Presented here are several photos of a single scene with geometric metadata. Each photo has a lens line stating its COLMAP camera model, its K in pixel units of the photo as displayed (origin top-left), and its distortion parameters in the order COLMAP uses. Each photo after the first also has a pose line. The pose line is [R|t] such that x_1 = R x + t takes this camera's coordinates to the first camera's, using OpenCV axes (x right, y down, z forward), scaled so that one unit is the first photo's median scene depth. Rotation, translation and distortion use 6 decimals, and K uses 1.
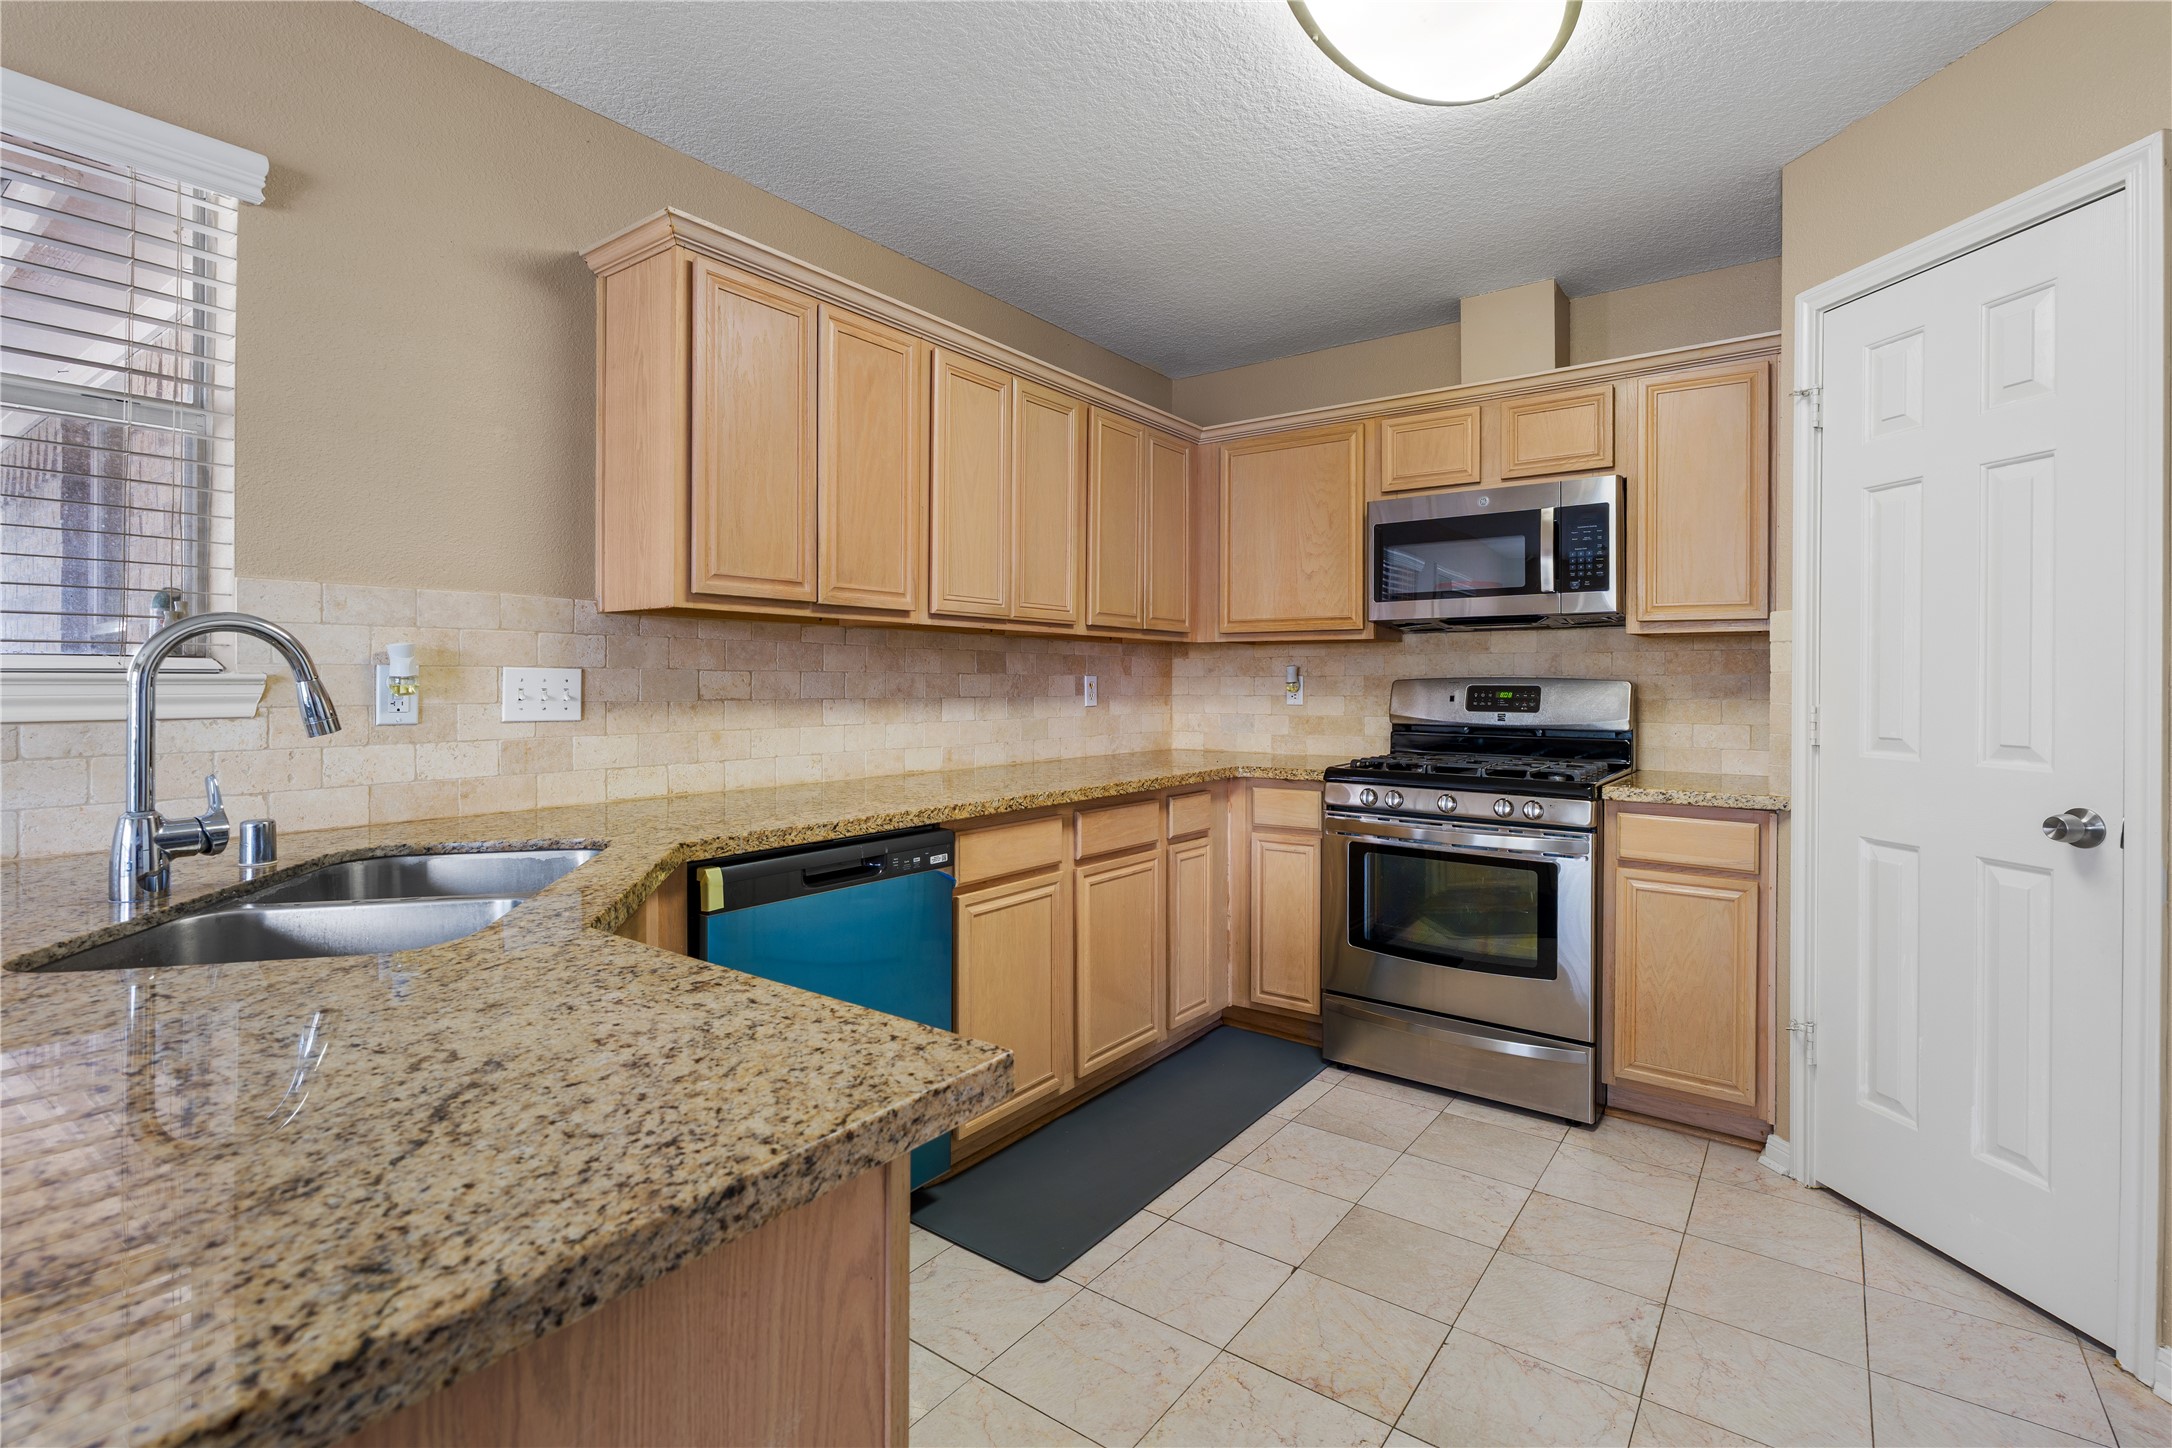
lens RADIAL K [[1006.8, 0, 1109.0], [0, 1006.8, 678.1], [0, 0, 1]] dist [-0.009443, 0.000084]
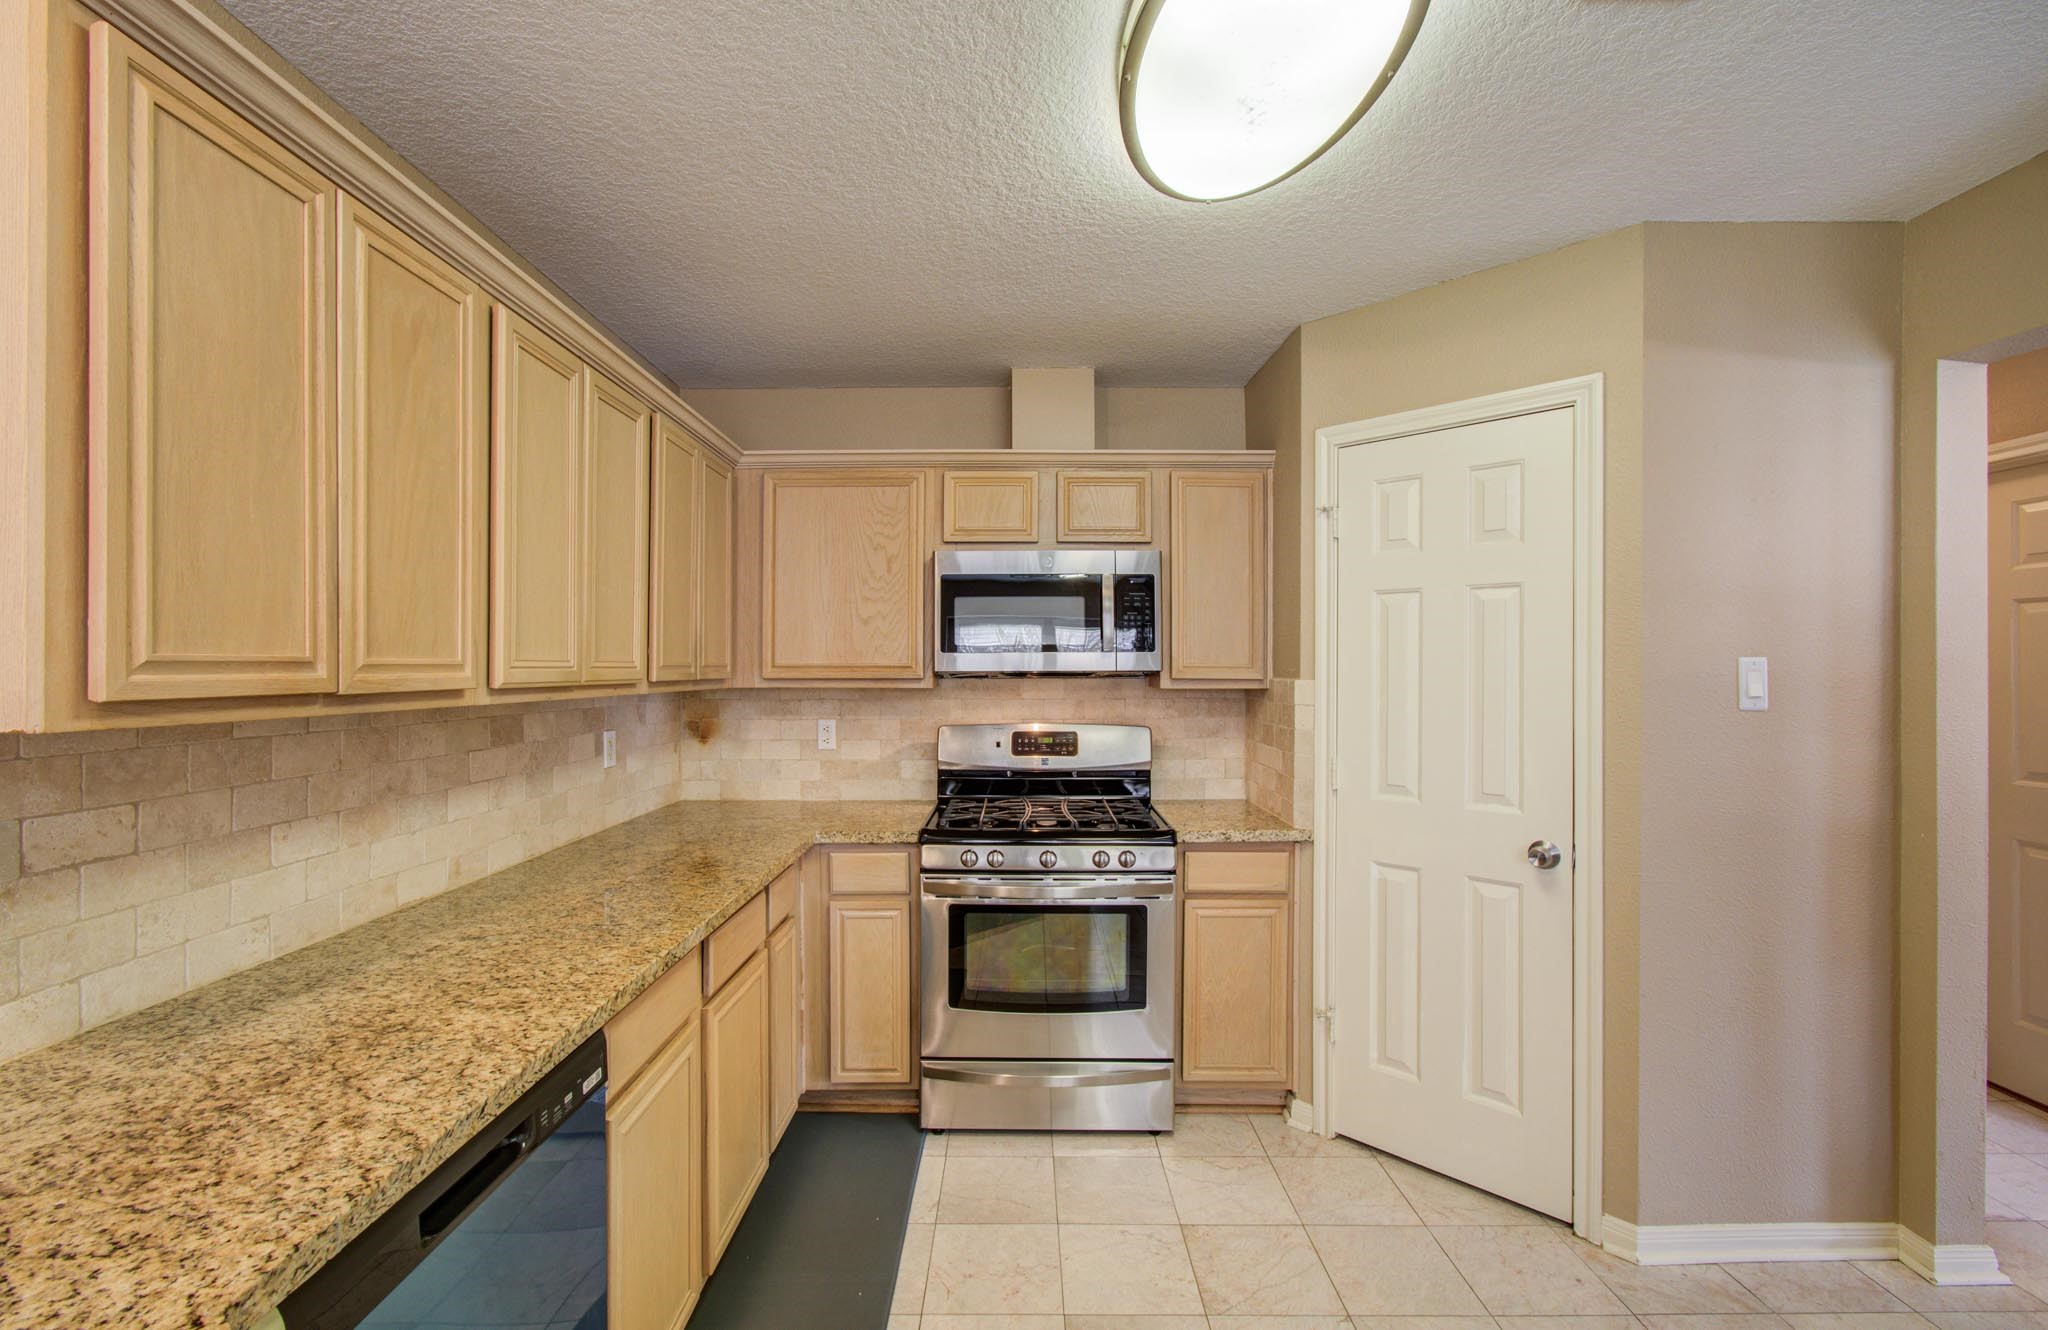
lens RADIAL K [[877.2, 0, 1025.6], [0, 877.2, 666.9], [0, 0, 1]] dist [-0.007992, 0.005131]
pose [[0.807183, -0.002100, 0.590297, -0.233985], [-0.000602, 0.999990, 0.004381, -0.081877], [-0.590300, -0.003892, 0.807174, 0.299242]]
